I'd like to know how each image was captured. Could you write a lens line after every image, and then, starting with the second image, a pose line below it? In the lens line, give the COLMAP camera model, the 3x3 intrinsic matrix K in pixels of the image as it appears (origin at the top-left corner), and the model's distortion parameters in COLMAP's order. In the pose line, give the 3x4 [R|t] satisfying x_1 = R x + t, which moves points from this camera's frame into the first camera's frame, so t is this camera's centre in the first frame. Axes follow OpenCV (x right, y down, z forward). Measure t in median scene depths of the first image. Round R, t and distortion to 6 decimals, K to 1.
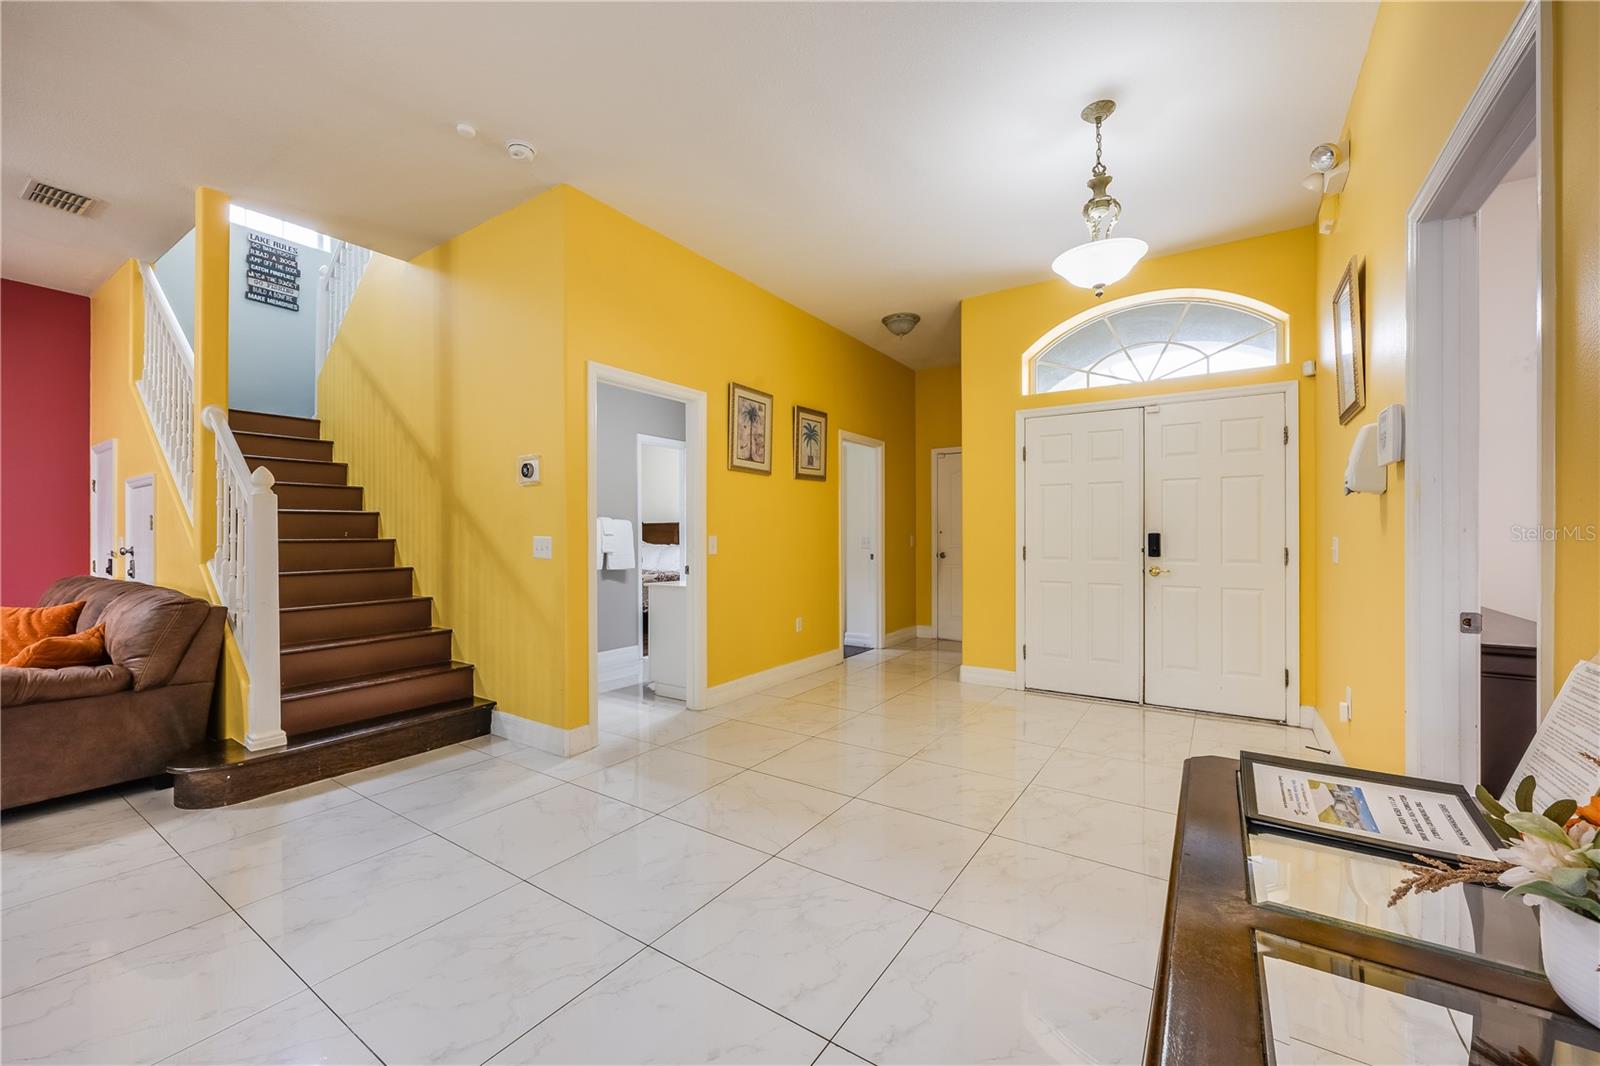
lens RADIAL K [[635.9, 0, 800.0], [0, 635.9, 533.0], [0, 0, 1]] dist [0.000789, 0.000003]
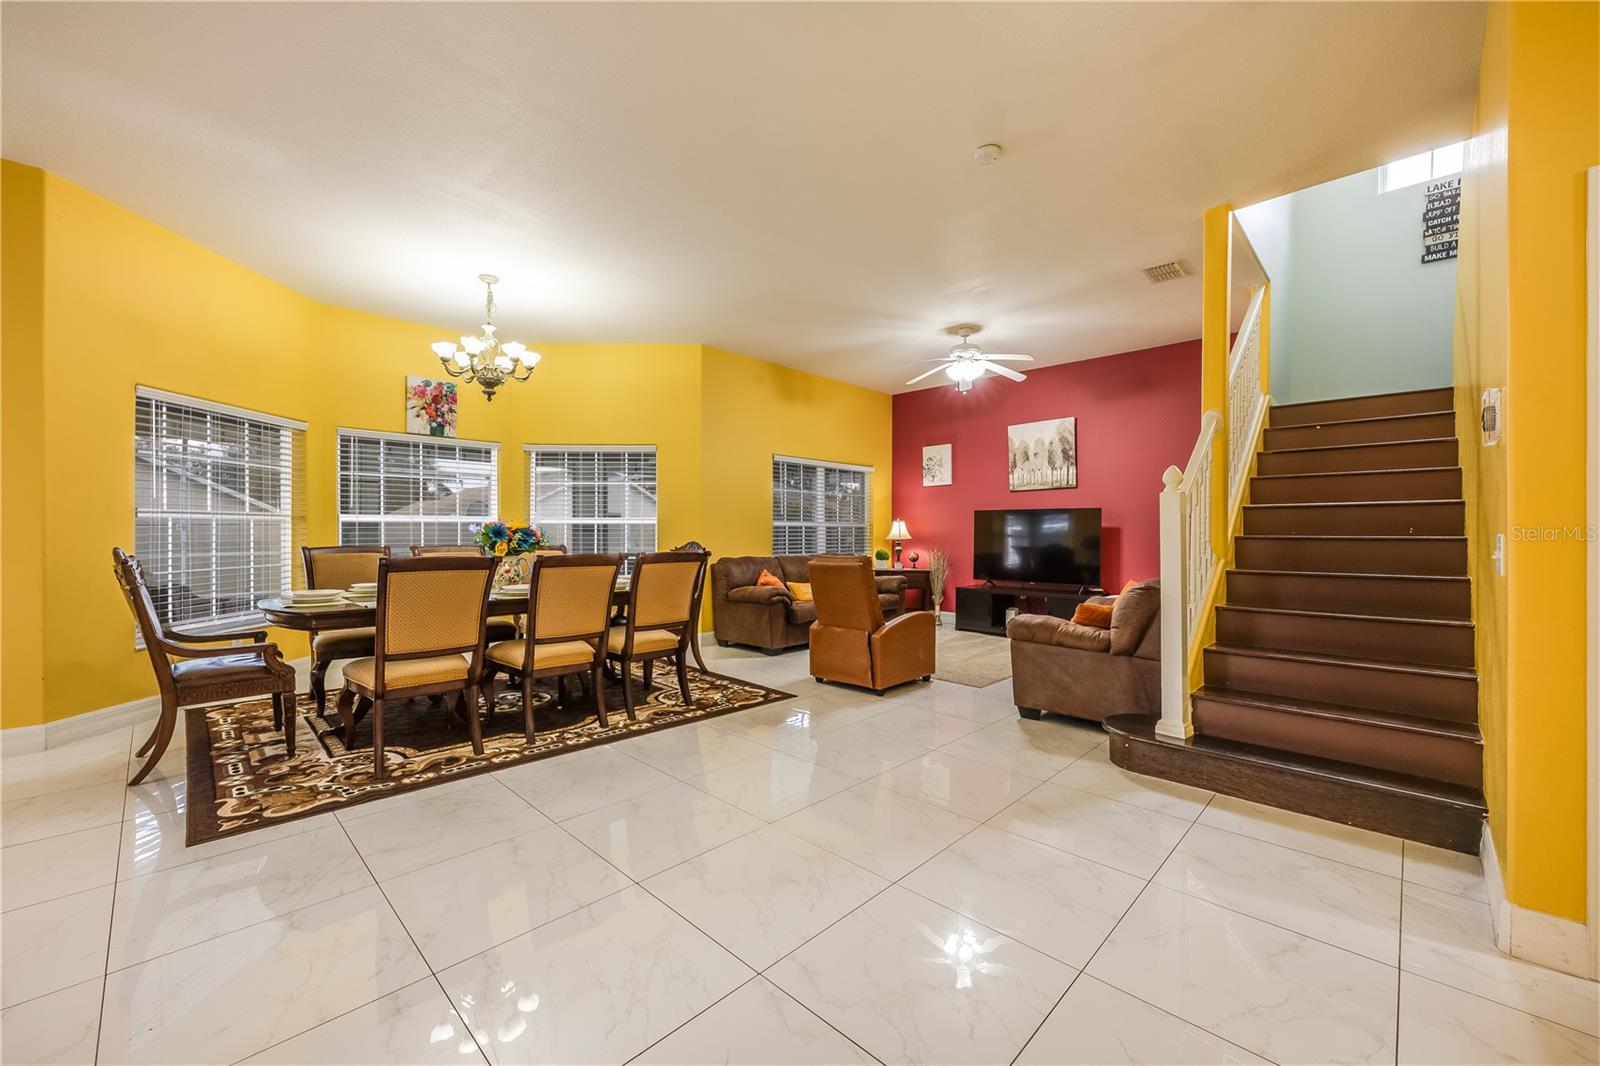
lens RADIAL K [[635.9, 0, 800.0], [0, 635.9, 533.0], [0, 0, 1]] dist [0.000789, 0.000003]
pose [[-0.180883, 0.005324, -0.983490, 0.287359], [-0.002270, 0.999980, 0.005831, 0.002828], [0.983502, 0.003287, -0.180867, 0.583630]]
